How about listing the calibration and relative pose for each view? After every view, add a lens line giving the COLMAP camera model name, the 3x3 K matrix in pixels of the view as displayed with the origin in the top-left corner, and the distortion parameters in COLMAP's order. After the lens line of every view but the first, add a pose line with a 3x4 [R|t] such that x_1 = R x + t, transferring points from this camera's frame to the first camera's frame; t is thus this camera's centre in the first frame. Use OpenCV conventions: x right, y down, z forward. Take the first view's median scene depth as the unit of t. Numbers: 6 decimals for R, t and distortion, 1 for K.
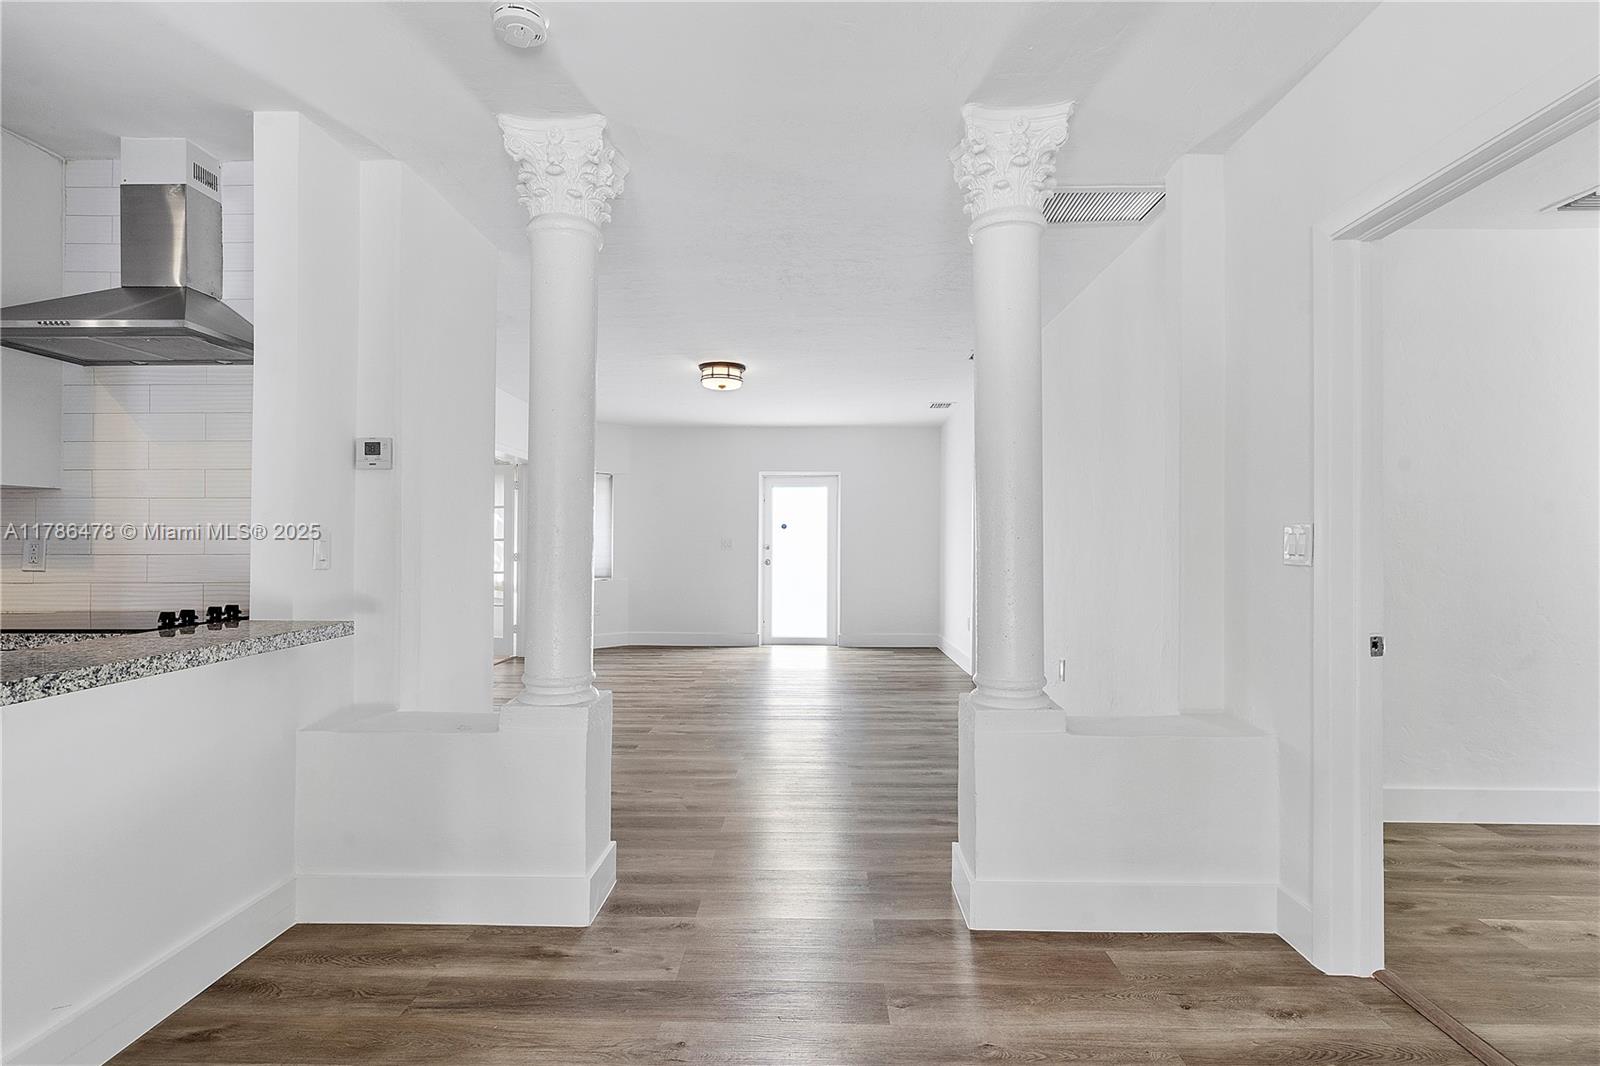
lens RADIAL K [[777.6, 0, 800.9], [0, 777.6, 541.9], [0, 0, 1]] dist [0.003106, 0.001167]
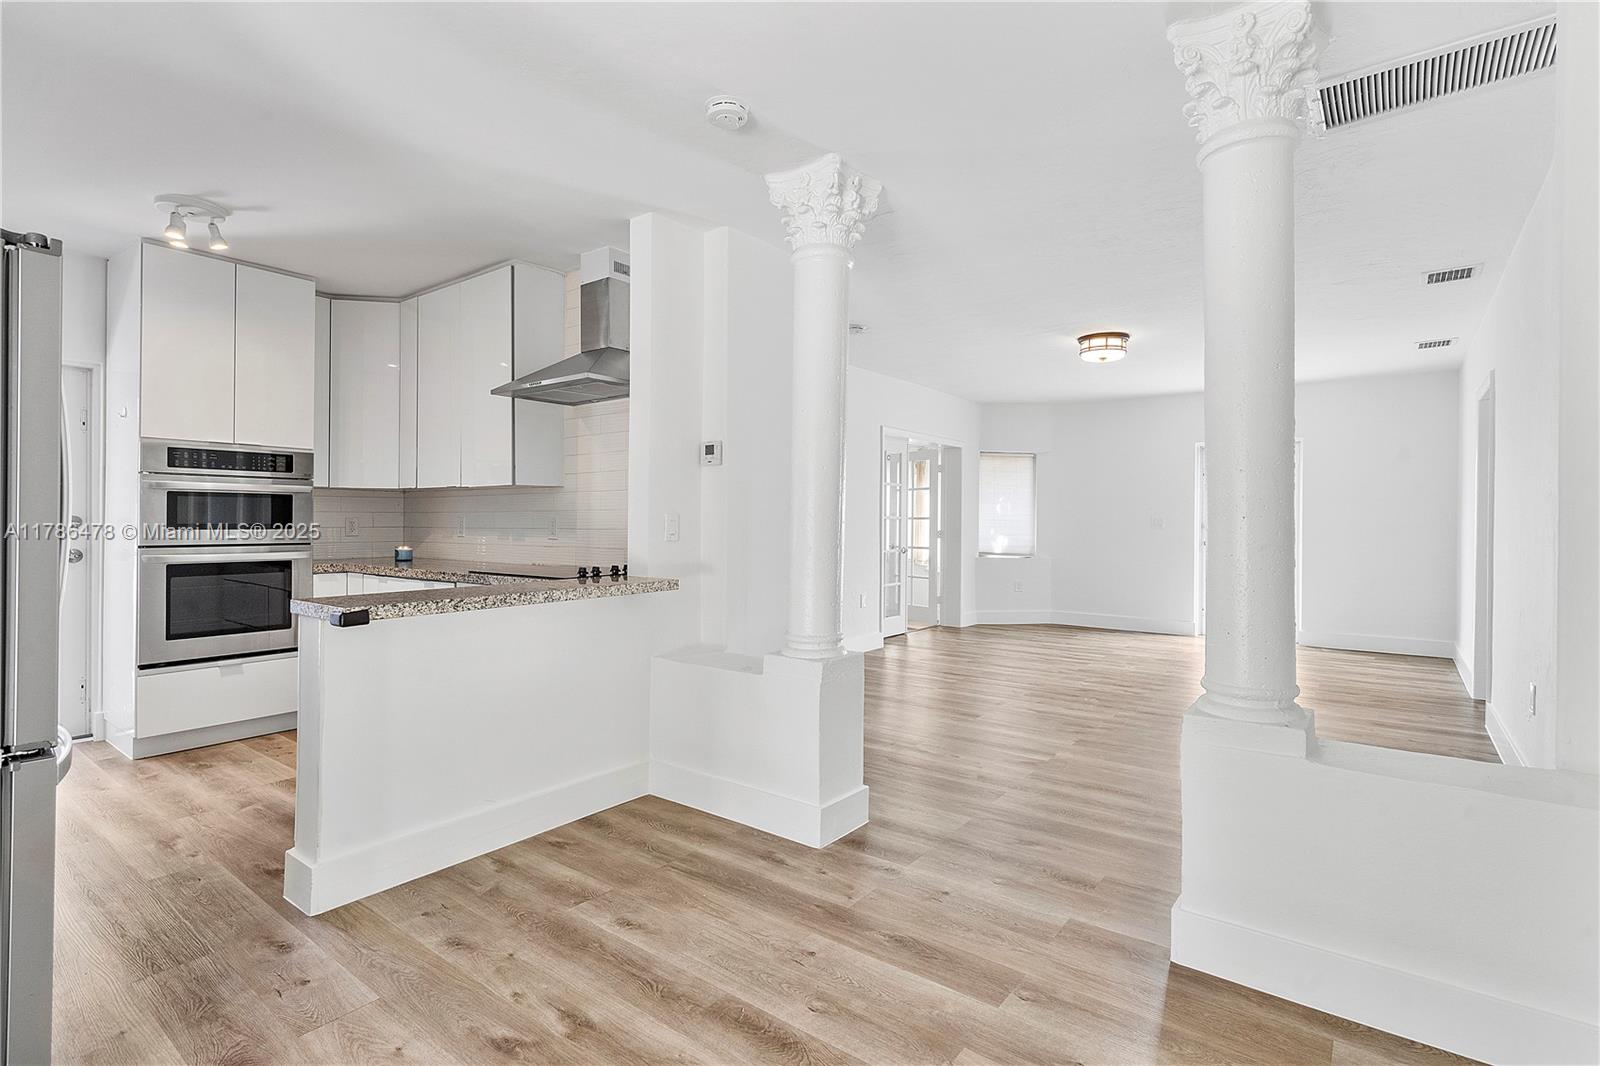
lens RADIAL K [[769.3, 0, 808.8], [0, 769.3, 522.9], [0, 0, 1]] dist [0.008048, 0.000469]
pose [[0.810395, 0.003046, -0.585876, 0.373554], [-0.000921, 0.999992, 0.003926, -0.002329], [0.585883, -0.002642, 0.810391, 0.047029]]
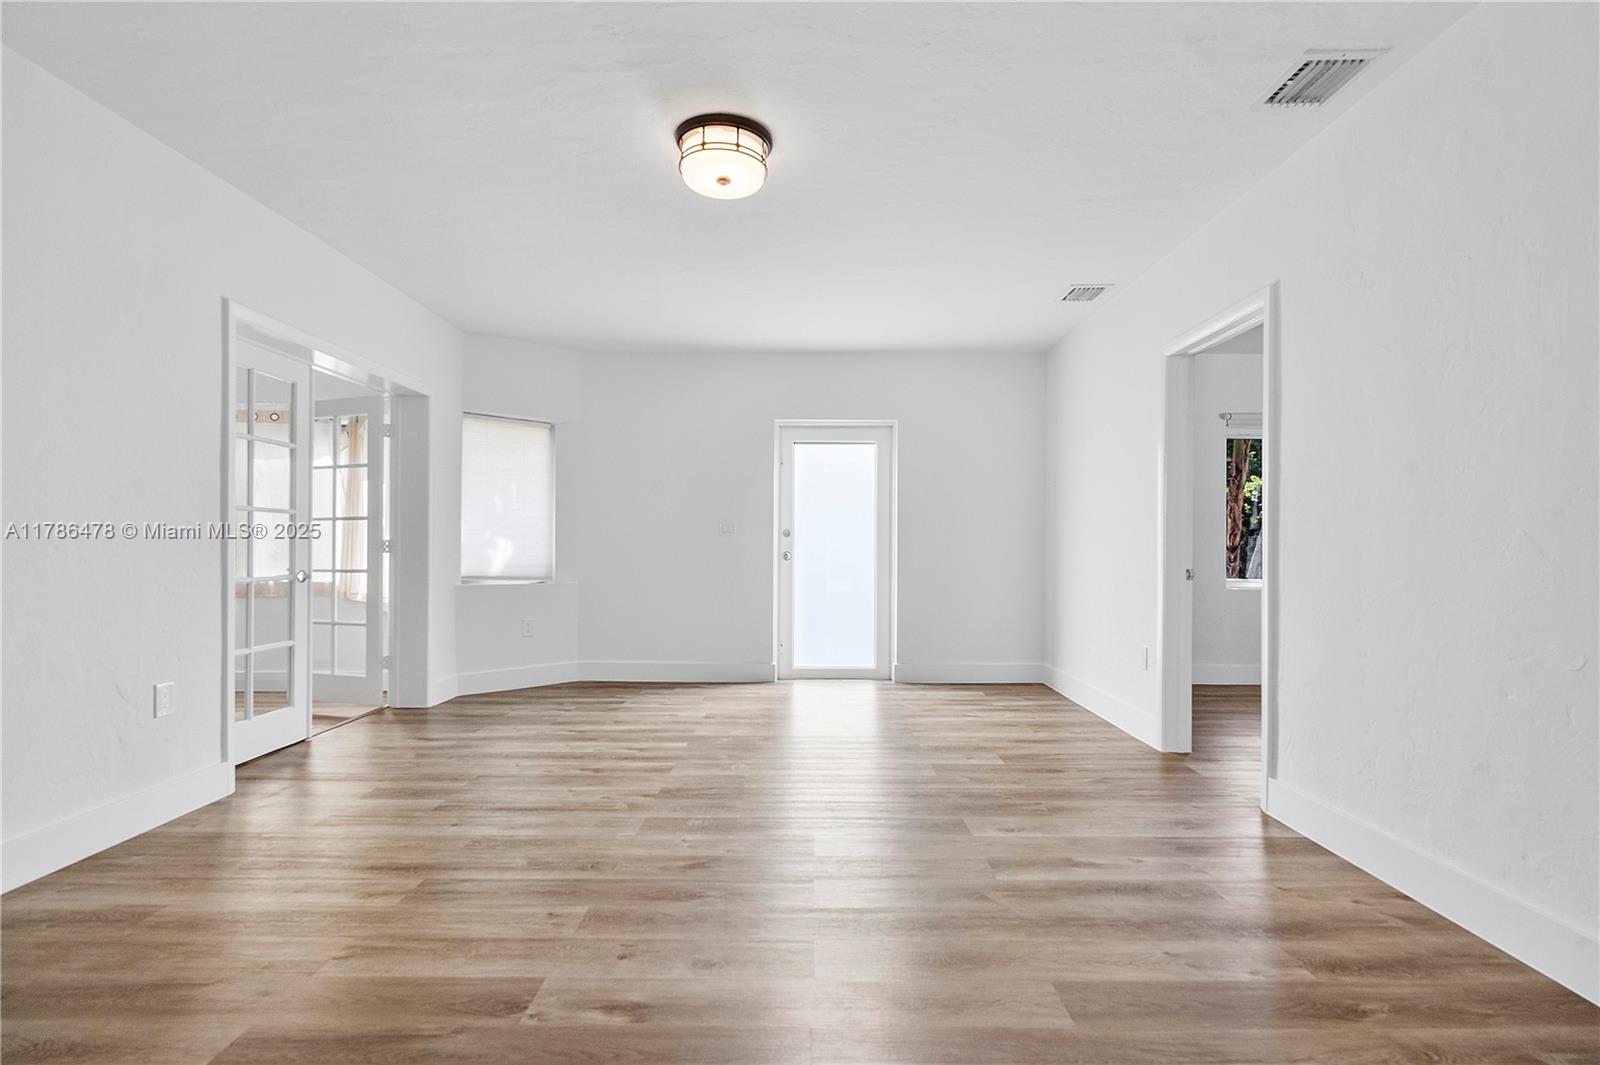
lens RADIAL K [[757.4, 0, 795.1], [0, 757.4, 542.9], [0, 0, 1]] dist [0.000985, 0.000991]
pose [[0.999986, -0.000709, 0.005174, -0.138589], [0.000714, 0.999999, -0.000999, 0.055172], [-0.005173, 0.001003, 0.999986, 1.239104]]
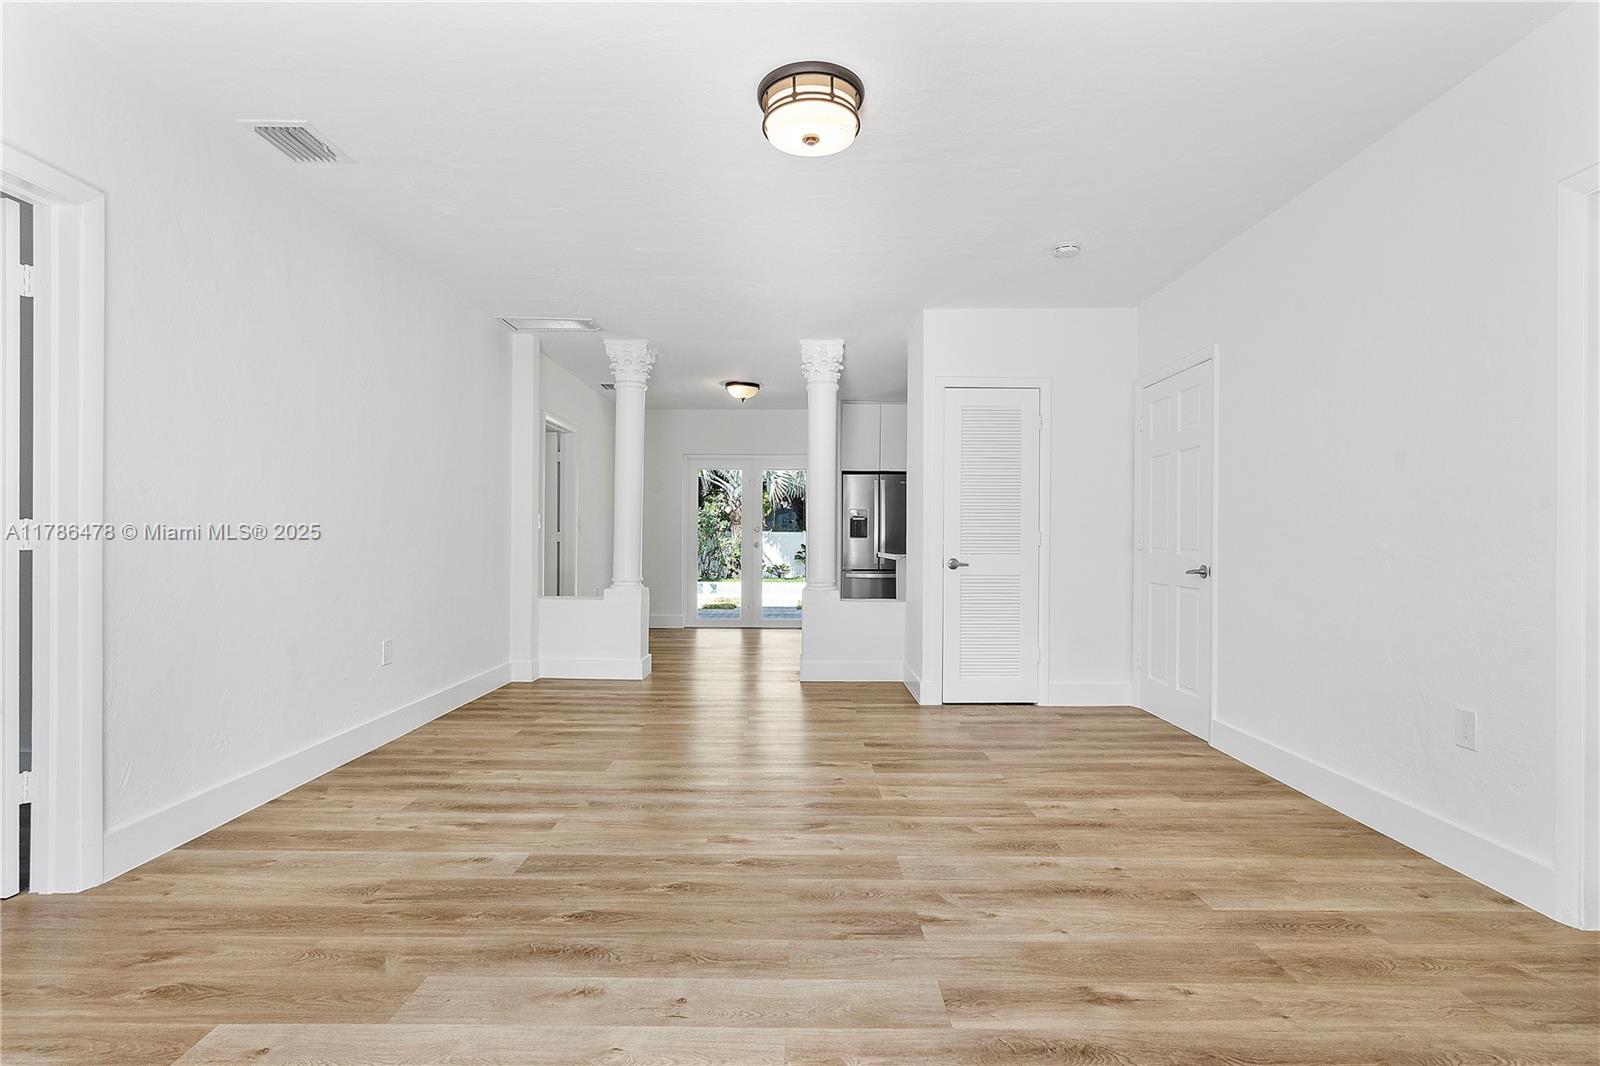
lens RADIAL K [[770.0, 0, 803.1], [0, 770.0, 536.4], [0, 0, 1]] dist [0.000718, 0.000635]
pose [[-0.999736, -0.009573, -0.020900, -0.212281], [-0.009468, 0.999942, -0.005132, 0.057010], [0.020948, -0.004933, -0.999768, 3.313979]]
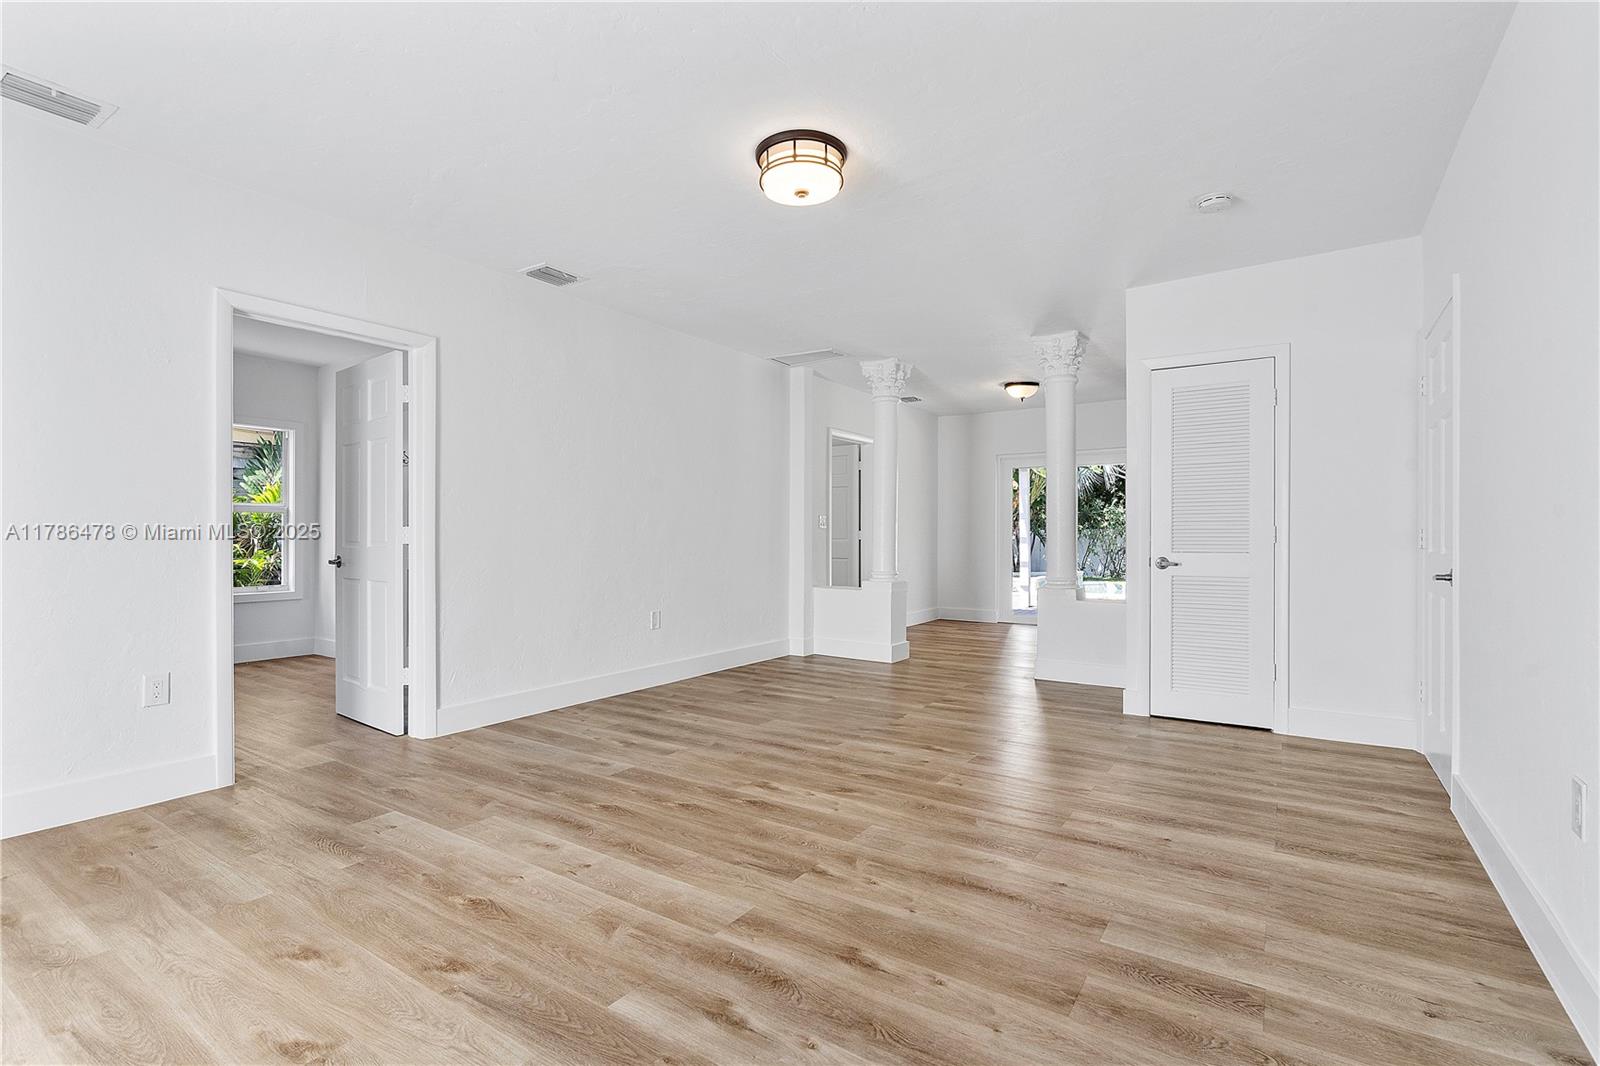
lens RADIAL K [[747.2, 0, 798.8], [0, 747.2, 535.7], [0, 0, 1]] dist [-0.002935, 0.001105]
pose [[-0.842084, -0.005086, 0.539322, -0.844211], [-0.005675, 0.999984, 0.000569, 0.053509], [-0.539316, -0.002582, -0.842099, 3.268033]]
